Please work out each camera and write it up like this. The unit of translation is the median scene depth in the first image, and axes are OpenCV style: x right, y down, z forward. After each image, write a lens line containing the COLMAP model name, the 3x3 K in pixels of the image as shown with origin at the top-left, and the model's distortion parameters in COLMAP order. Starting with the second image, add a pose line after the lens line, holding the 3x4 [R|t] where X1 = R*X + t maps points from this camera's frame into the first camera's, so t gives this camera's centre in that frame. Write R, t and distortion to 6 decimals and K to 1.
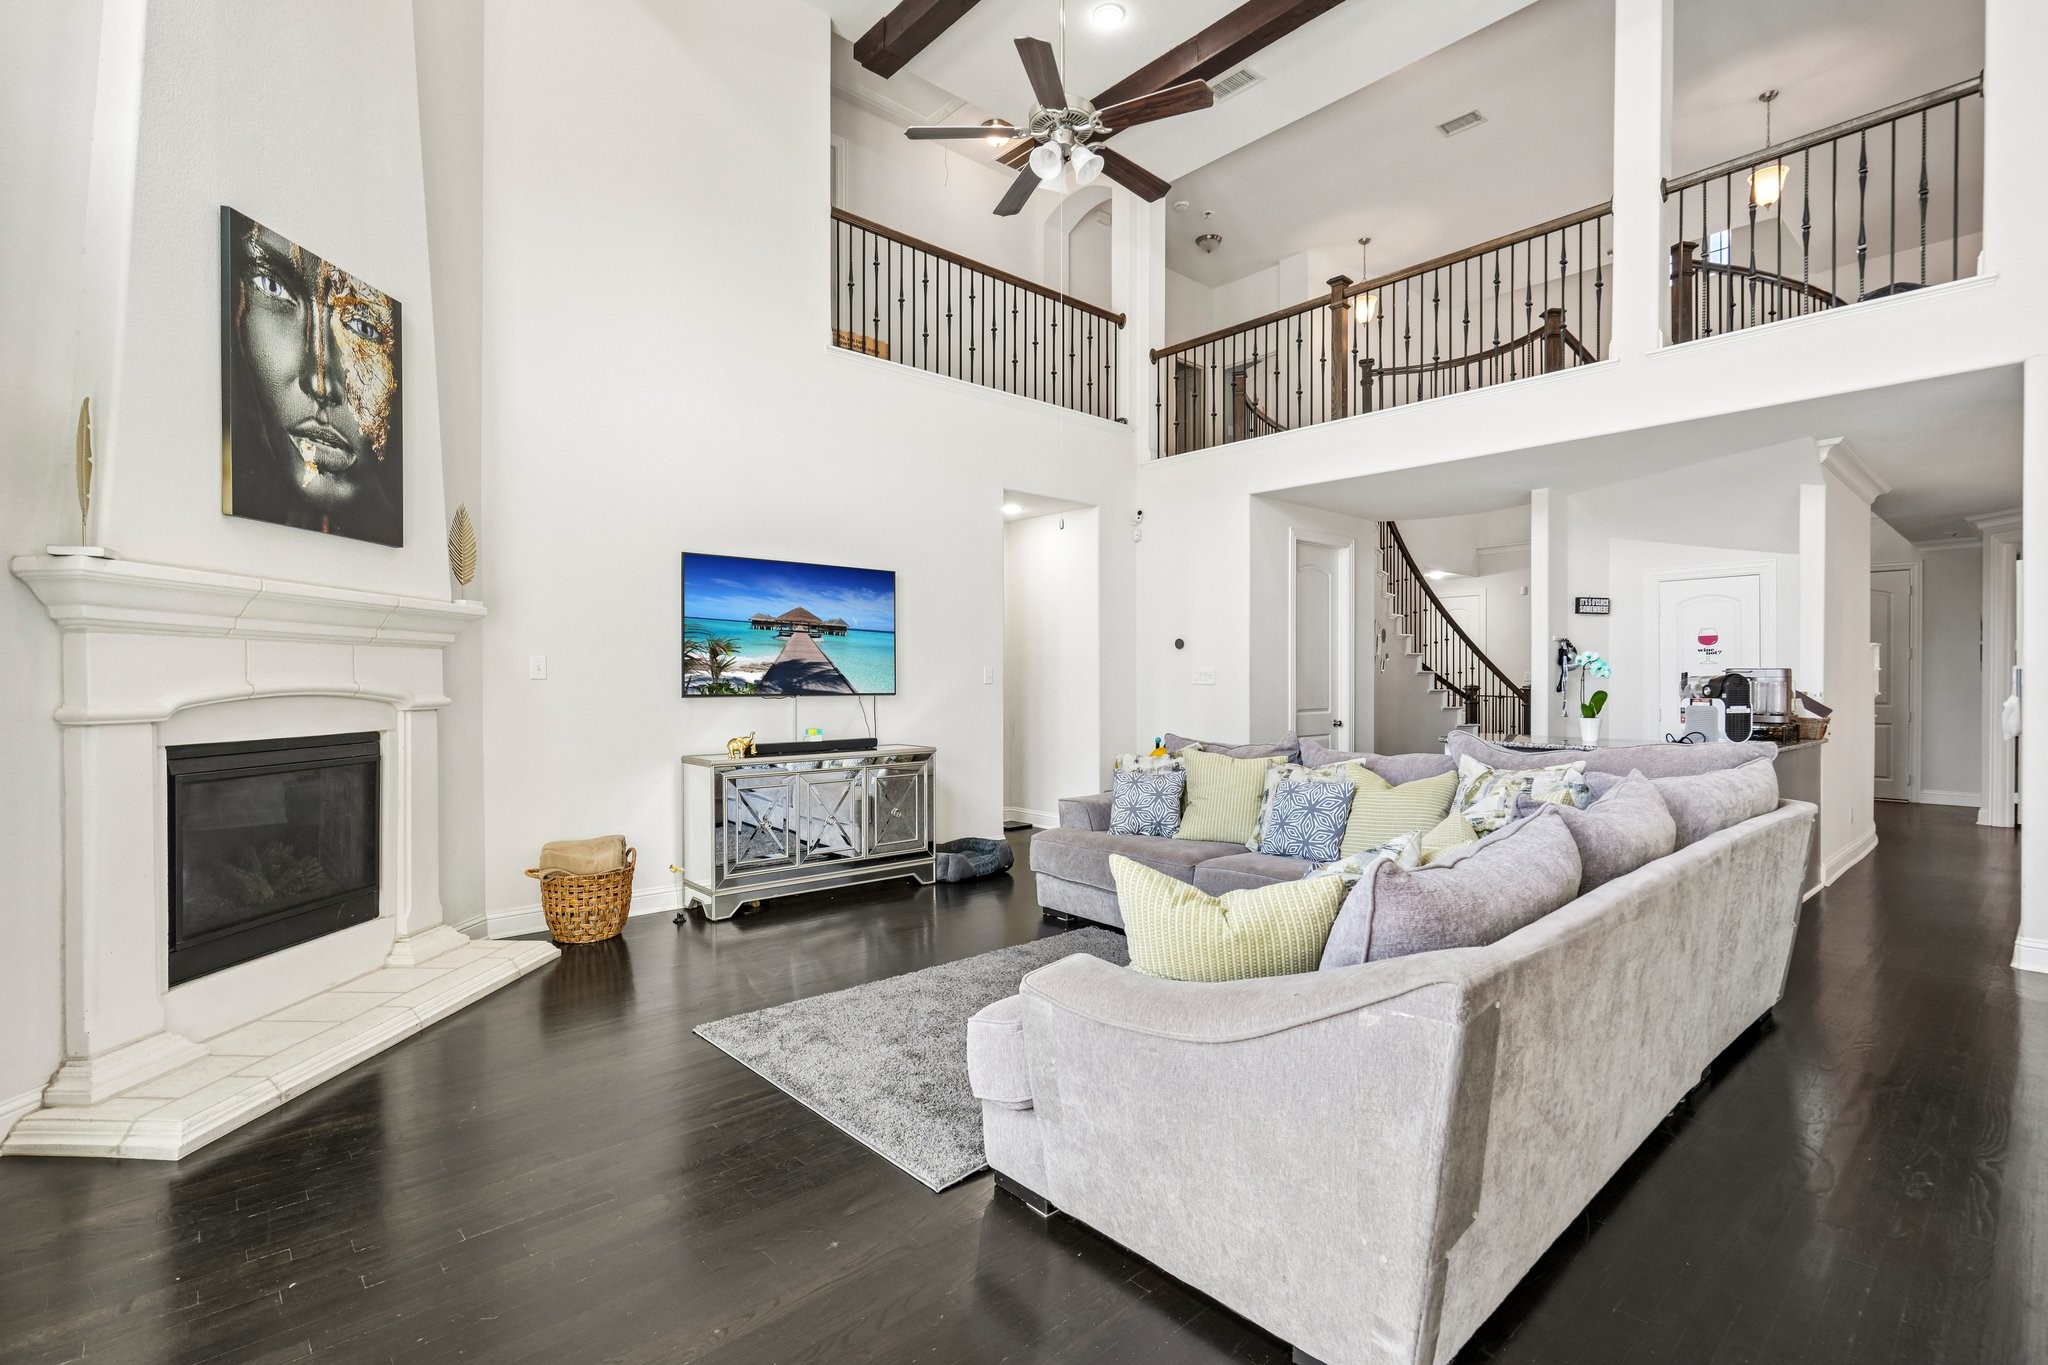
lens RADIAL K [[954.1, 0, 1024.0], [0, 954.1, 682.5], [0, 0, 1]] dist [0.001952, 0.001124]
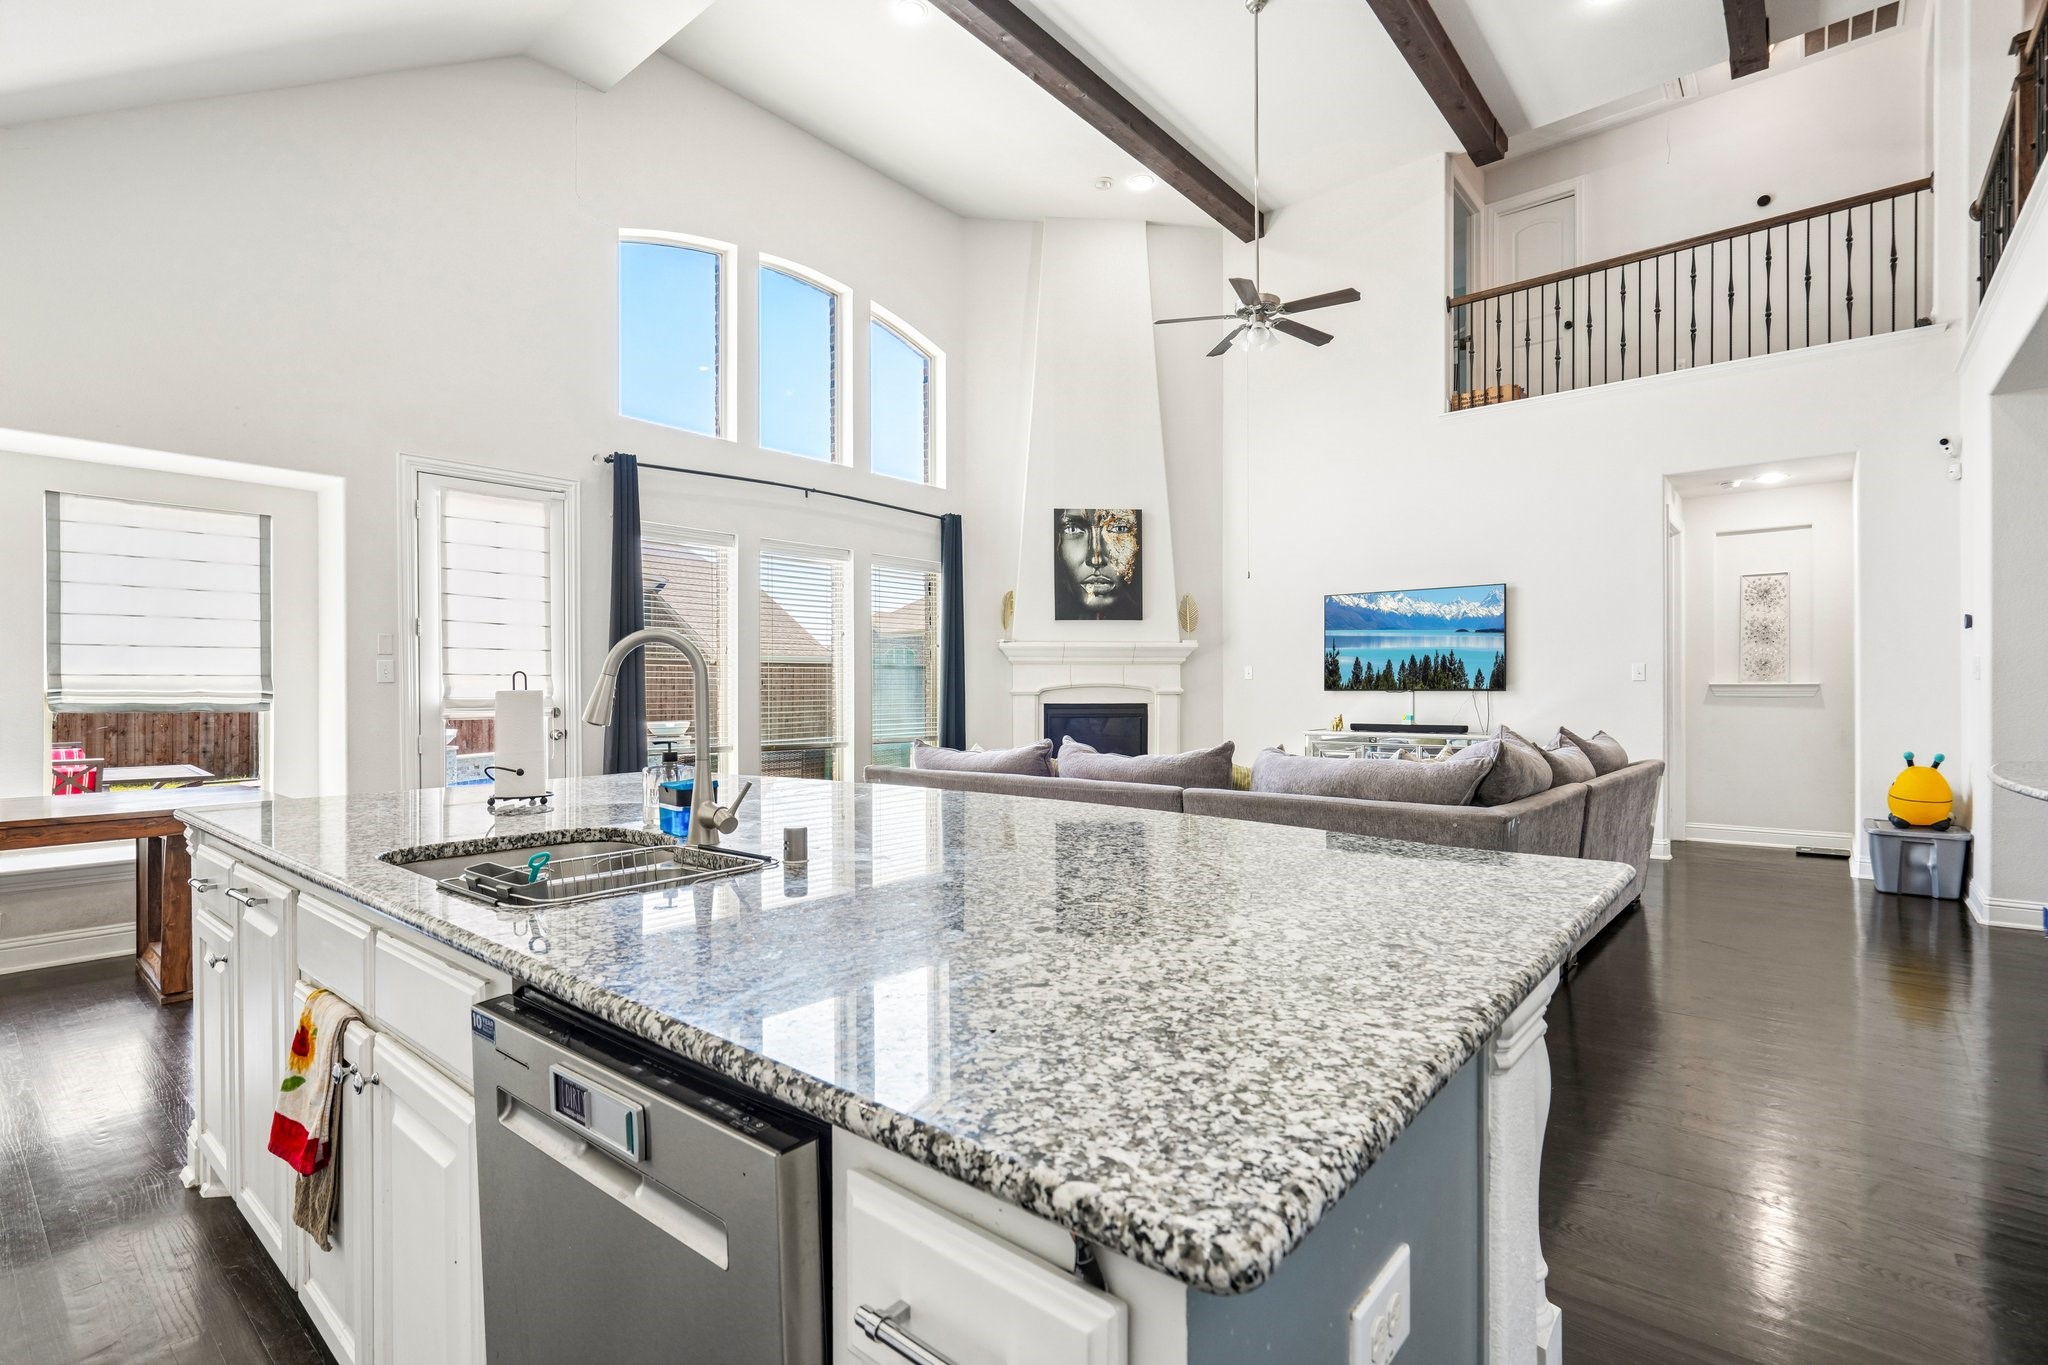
lens RADIAL K [[930.5, 0, 1029.1], [0, 930.5, 691.8], [0, 0, 1]] dist [-0.001689, 0.000812]
pose [[0.139121, 0.004022, -0.990267, 1.335522], [-0.000147, 0.999992, 0.004041, 0.014689], [0.990275, -0.000417, 0.139121, 0.407941]]
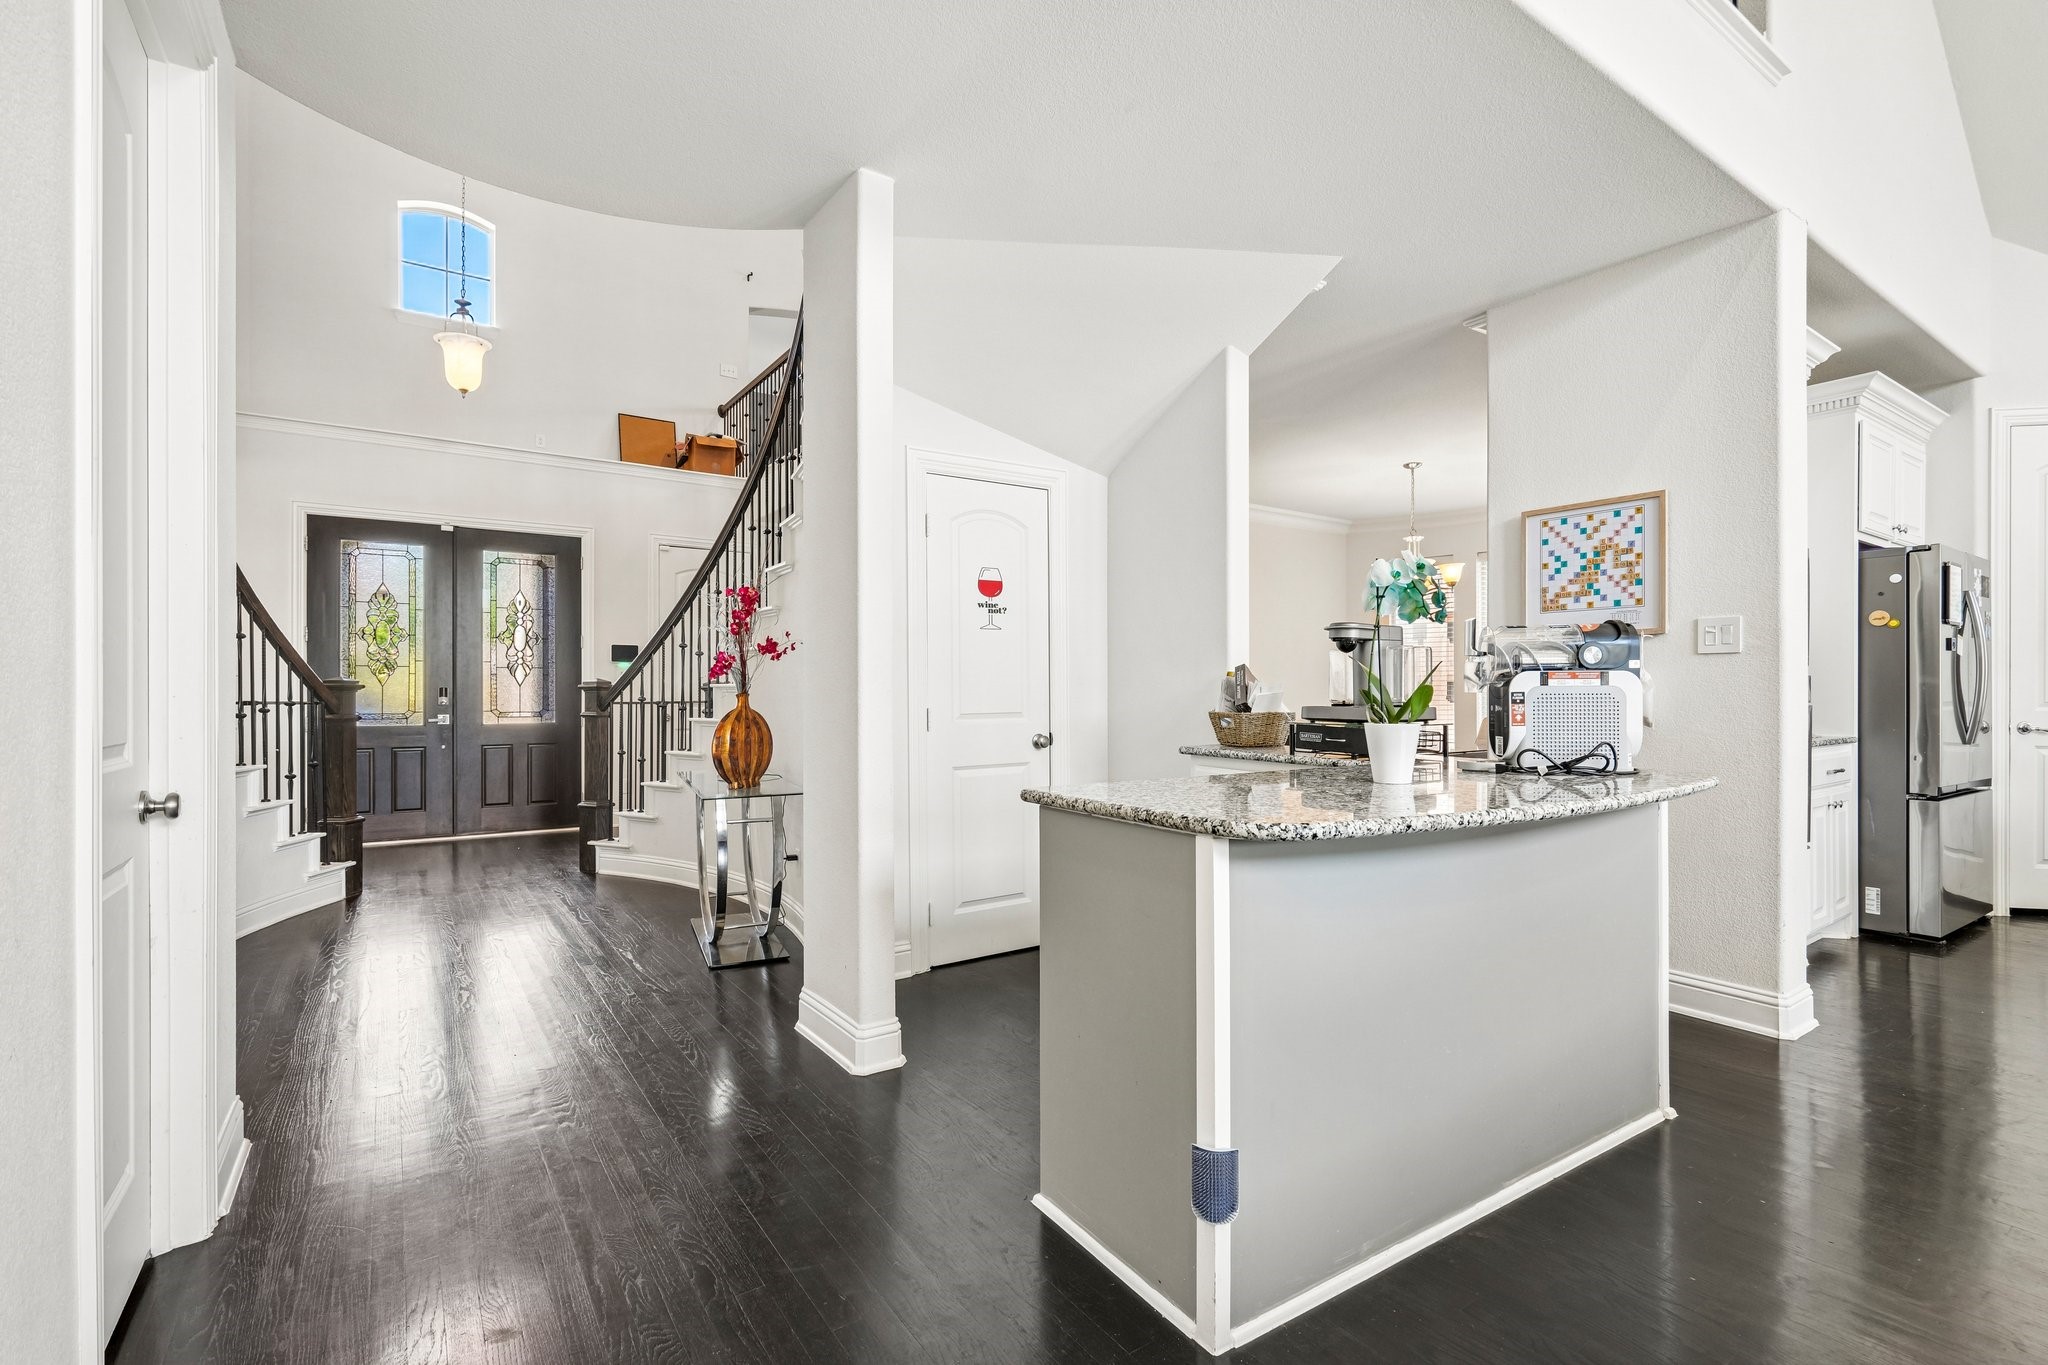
lens RADIAL K [[921.0, 0, 1018.8], [0, 921.0, 691.5], [0, 0, 1]] dist [-0.001747, 0.000632]
pose [[0.133919, 0.000354, 0.990992, 0.265689], [0.006553, 0.999978, -0.001243, 0.031094], [-0.990971, 0.006660, 0.133914, 1.474841]]
